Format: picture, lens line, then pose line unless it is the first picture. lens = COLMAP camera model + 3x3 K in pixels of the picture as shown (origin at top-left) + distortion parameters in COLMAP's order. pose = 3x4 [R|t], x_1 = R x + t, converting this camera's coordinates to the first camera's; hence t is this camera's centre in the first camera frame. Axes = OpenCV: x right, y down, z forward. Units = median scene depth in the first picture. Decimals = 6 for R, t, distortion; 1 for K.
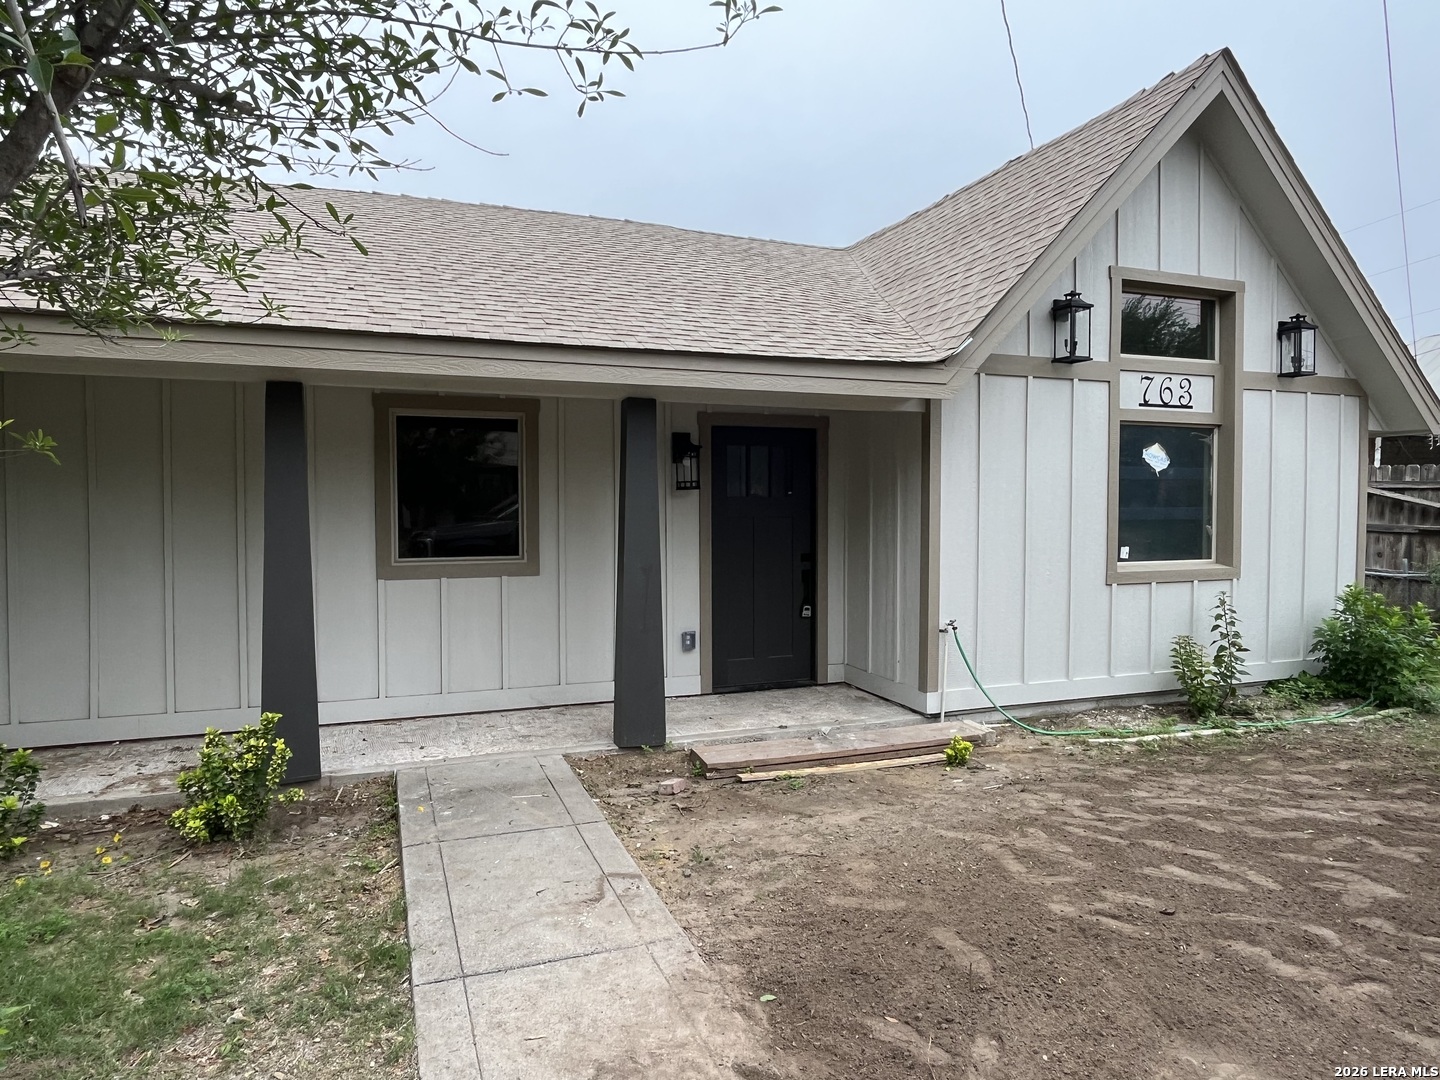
lens RADIAL K [[929.6, 0, 720.0], [0, 929.6, 540.0], [0, 0, 1]] dist [0.006238, -0.016568]
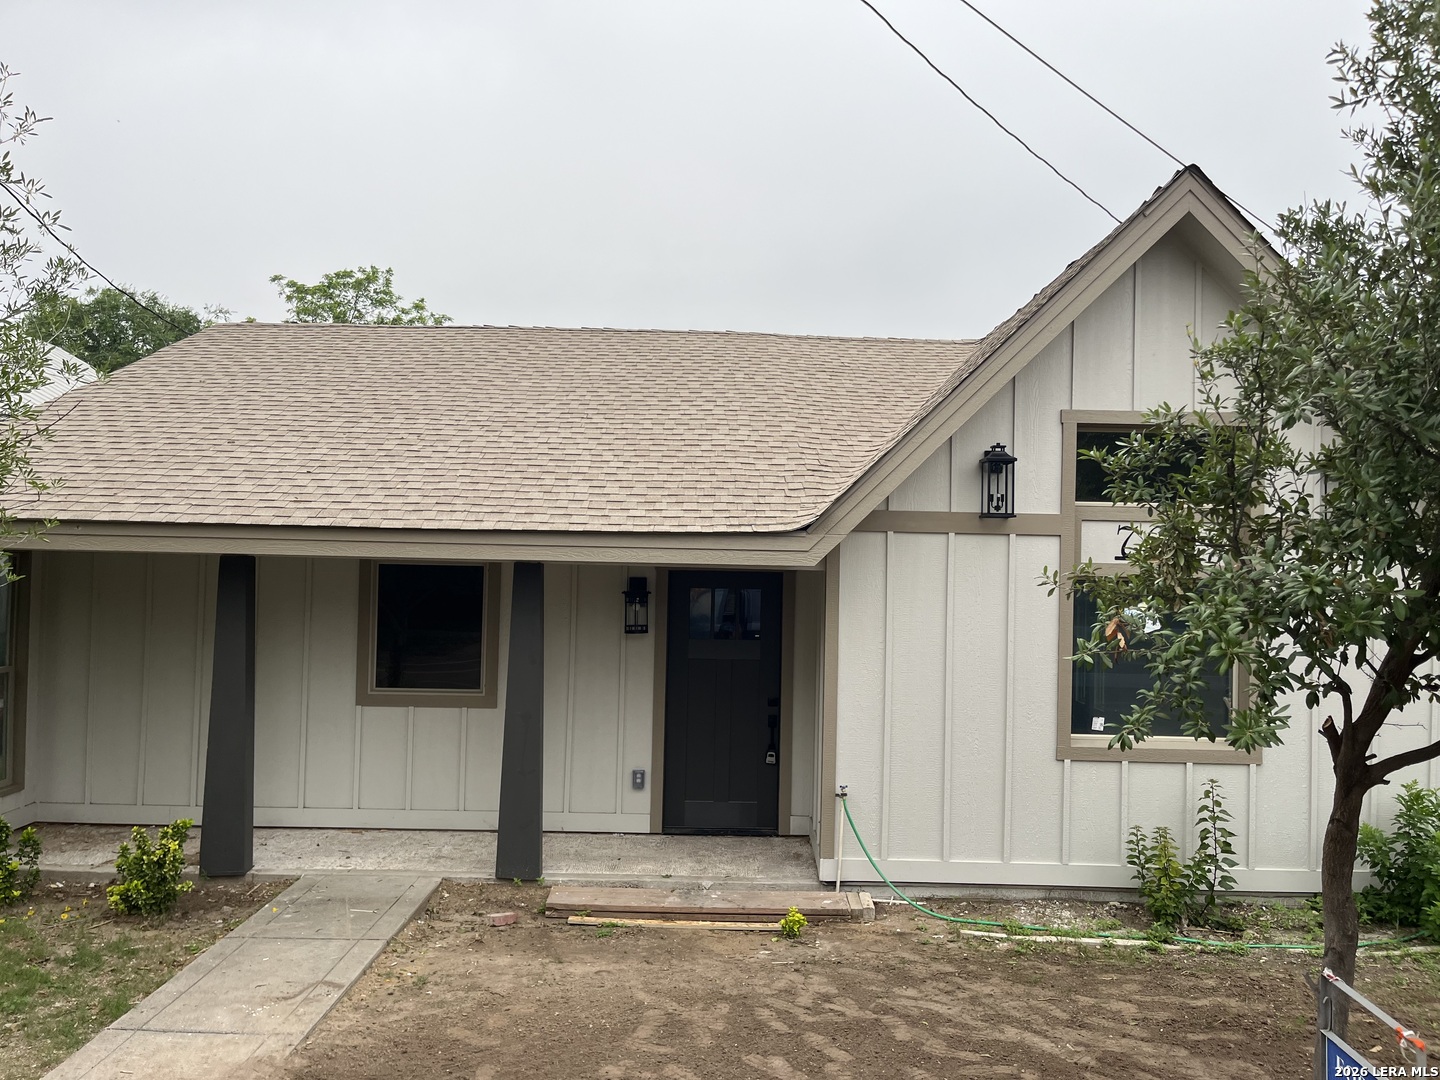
lens RADIAL K [[1118.8, 0, 723.8], [0, 1118.8, 546.0], [0, 0, 1]] dist [0.072787, -0.120719]
pose [[0.933767, 0.017003, -0.357477, 0.637760], [-0.036784, 0.998140, -0.048607, -0.118848], [0.355986, 0.058537, 0.932656, -0.181520]]
